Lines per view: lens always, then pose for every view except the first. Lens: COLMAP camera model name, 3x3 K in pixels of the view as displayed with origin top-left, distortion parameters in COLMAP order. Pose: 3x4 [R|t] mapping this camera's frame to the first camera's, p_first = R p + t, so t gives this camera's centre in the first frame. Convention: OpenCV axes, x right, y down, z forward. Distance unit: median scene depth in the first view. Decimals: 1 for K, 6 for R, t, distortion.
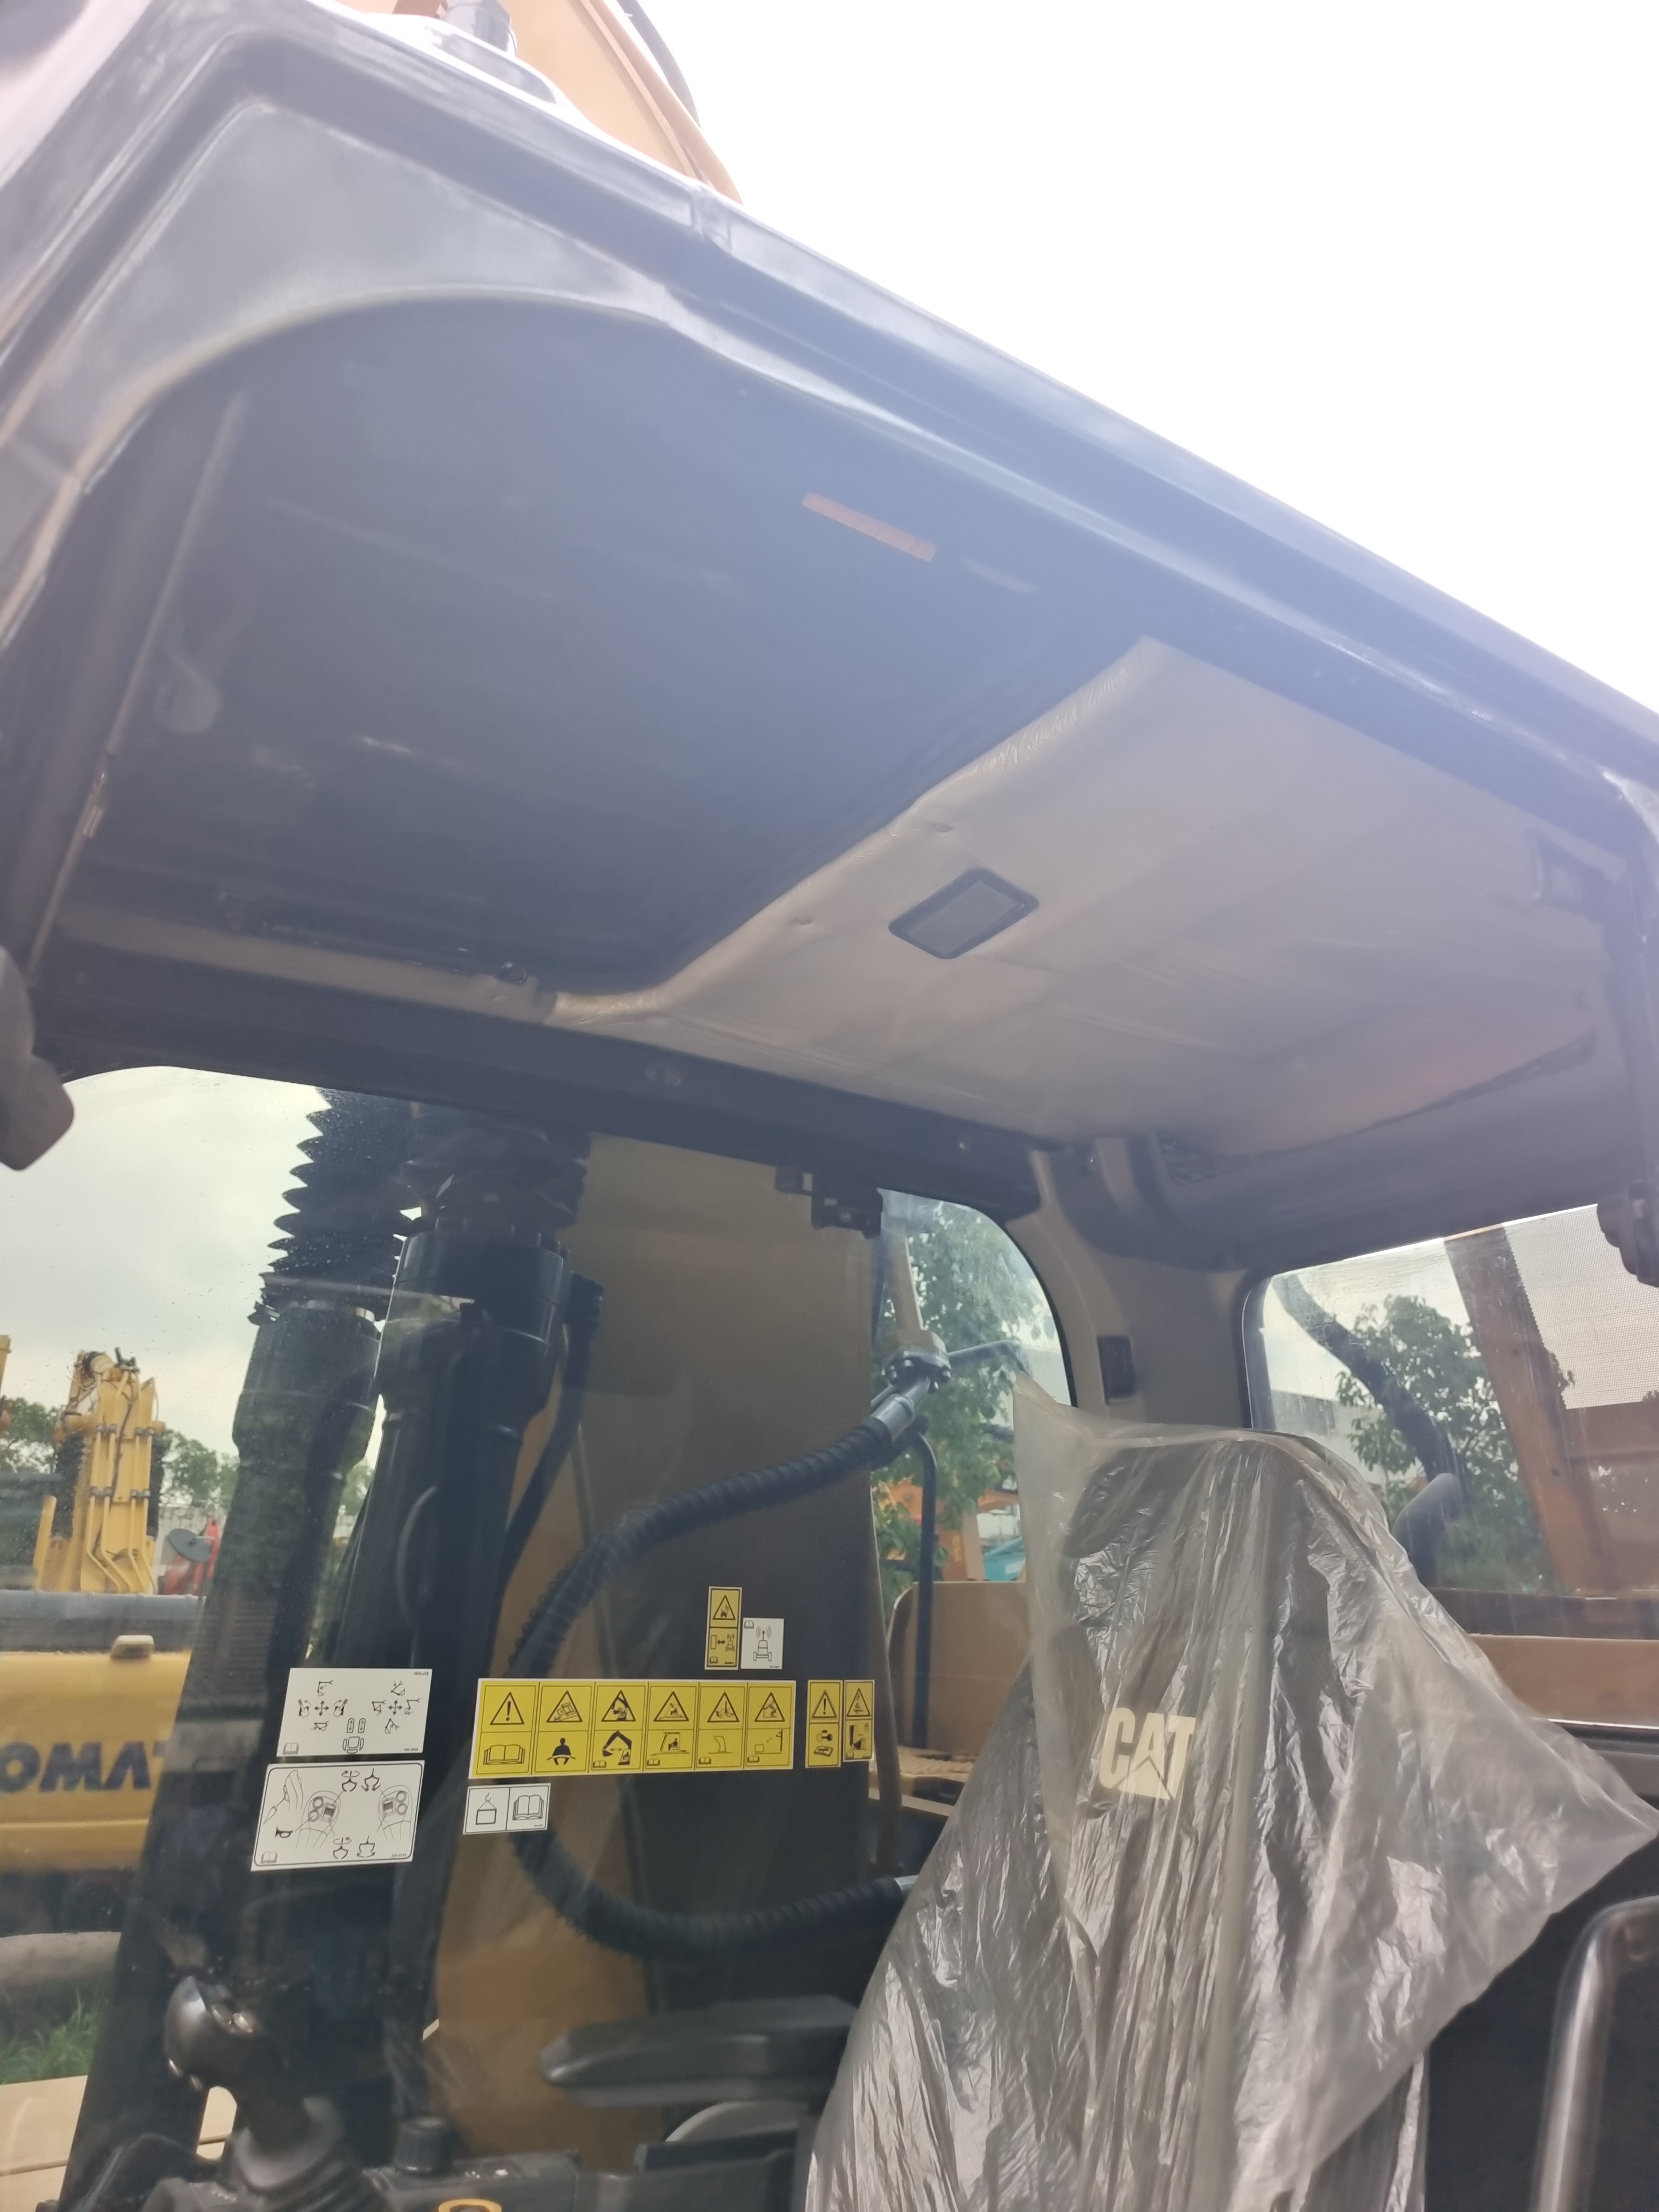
lens RADIAL K [[1469.8, 0, 838.5], [0, 1469.8, 1103.6], [0, 0, 1]] dist [0.028882, 0.002251]
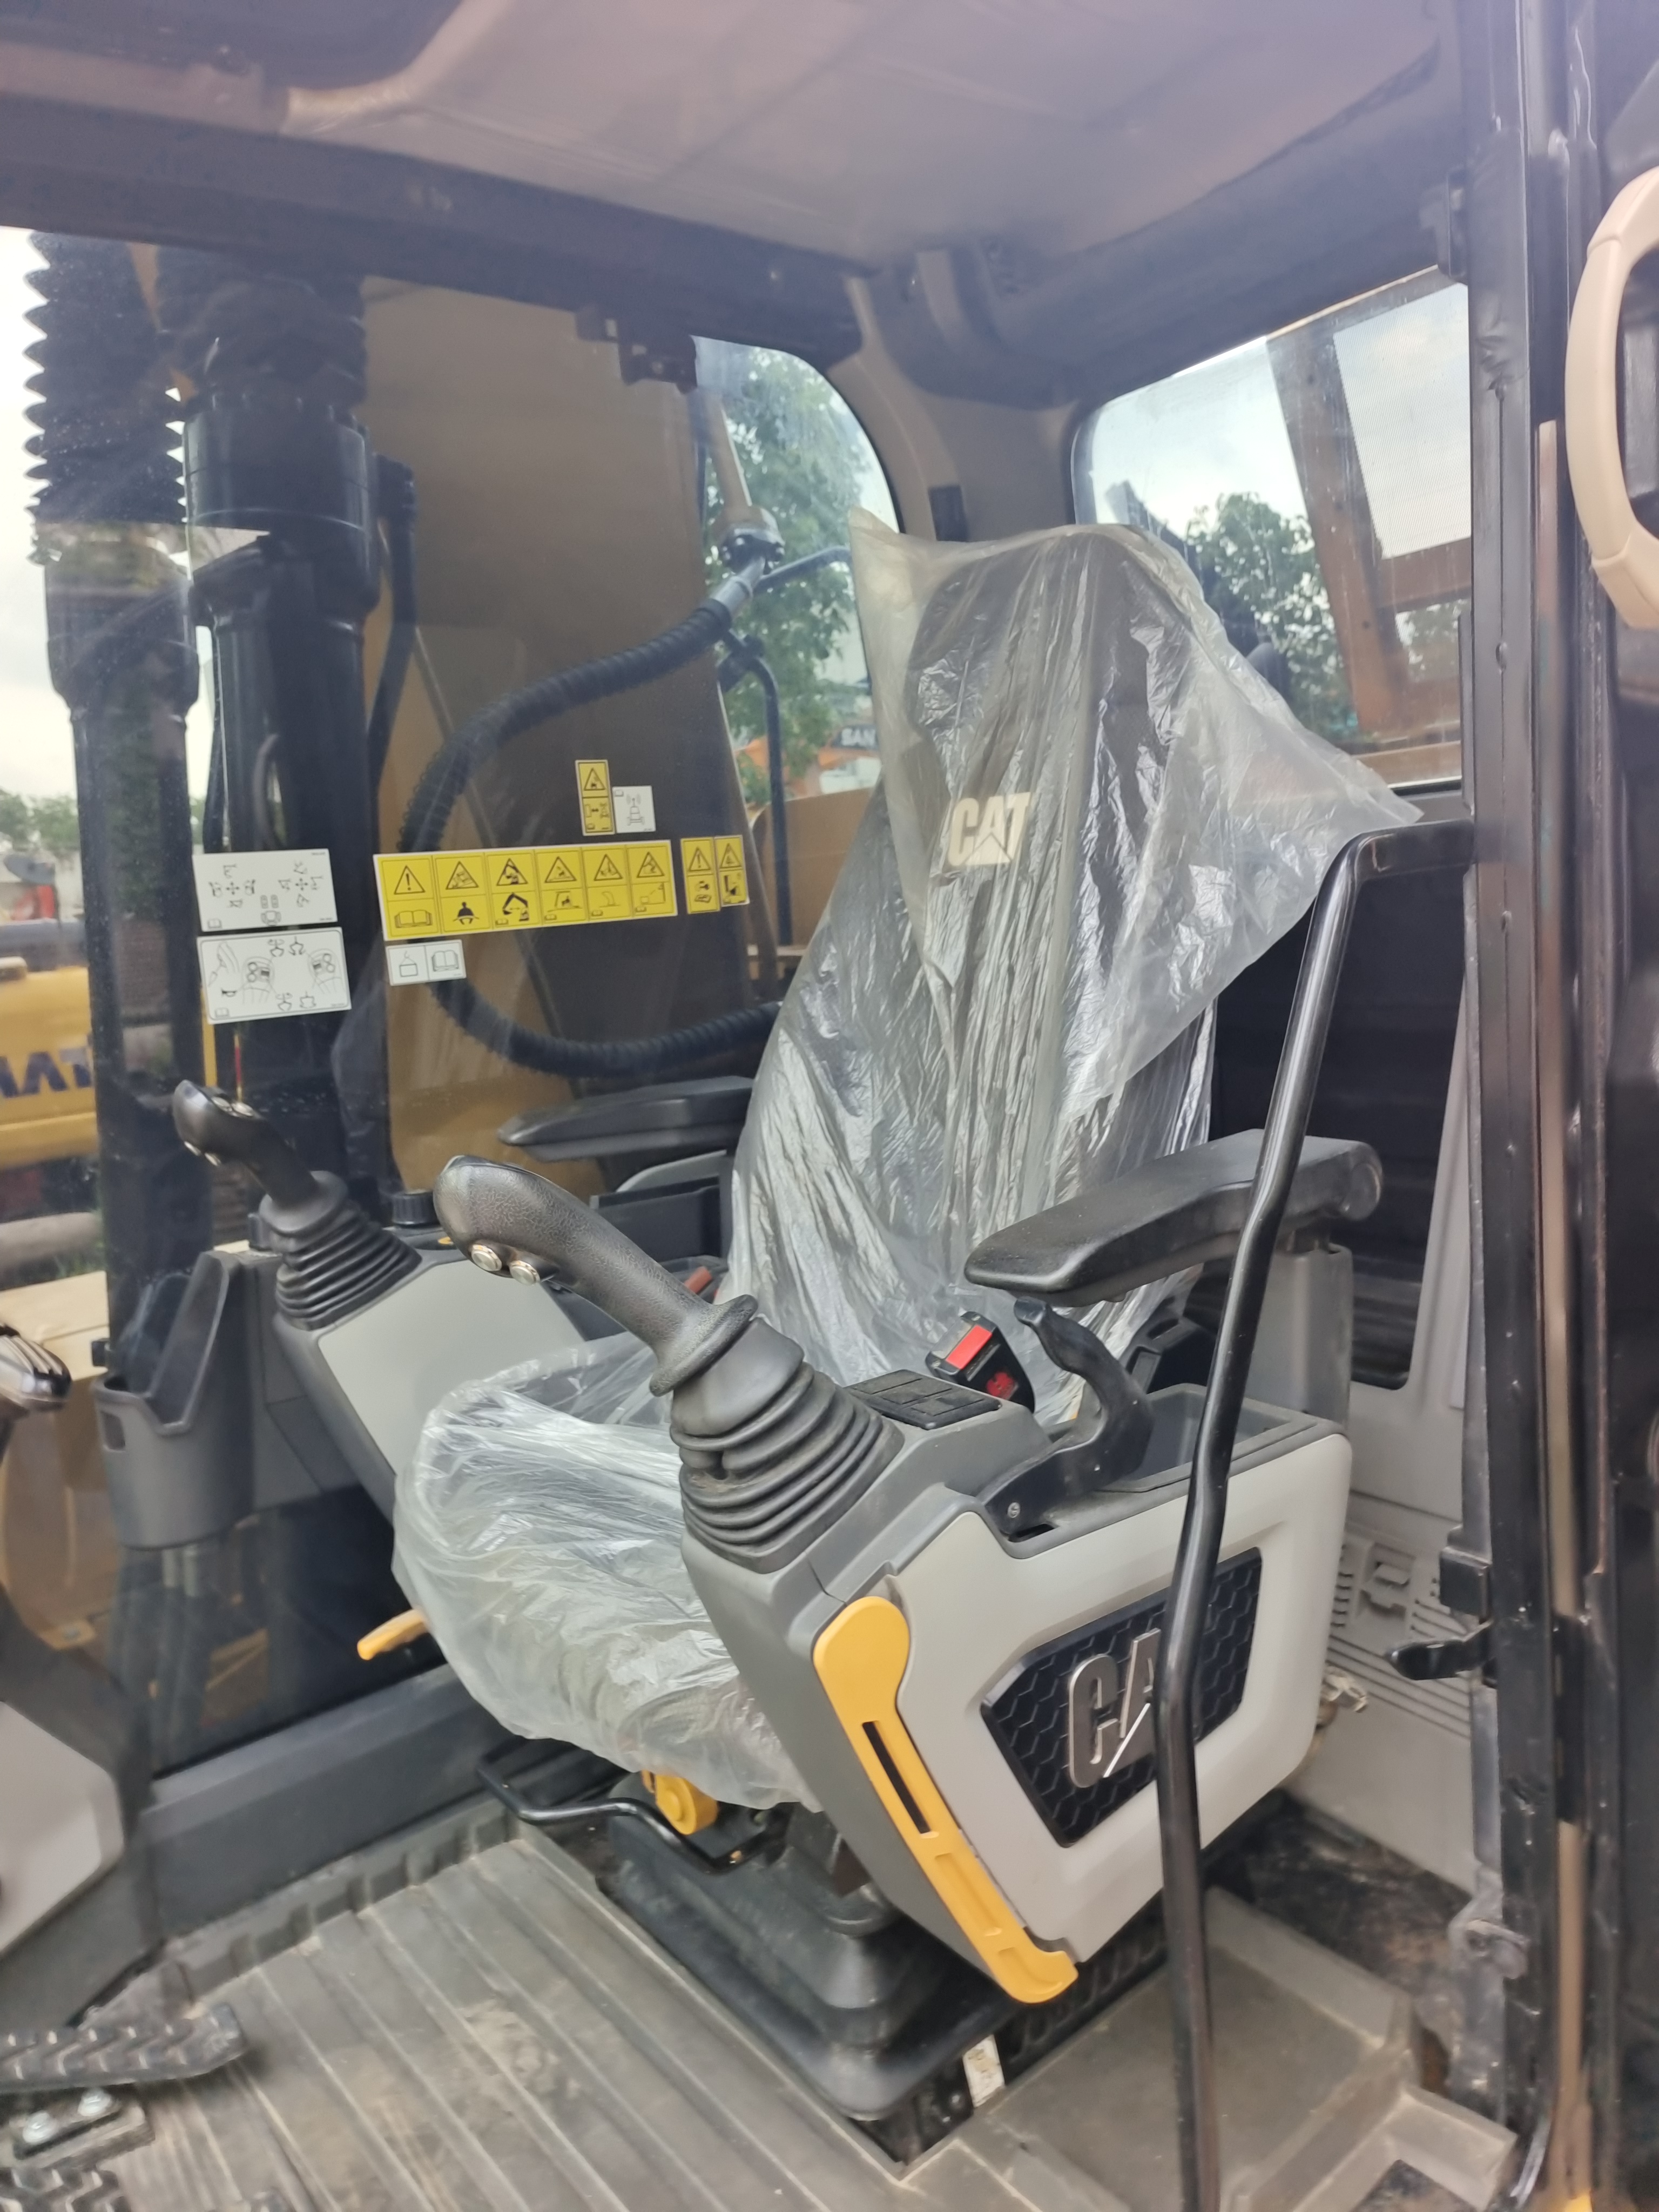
lens RADIAL K [[1505.6, 0, 831.5], [0, 1505.6, 1111.6], [0, 0, 1]] dist [0.026482, -0.000831]
pose [[0.989021, -0.126528, 0.076348, -0.024226], [0.079778, 0.892034, 0.444871, 0.099513], [-0.124394, -0.433896, 0.892334, -0.099260]]
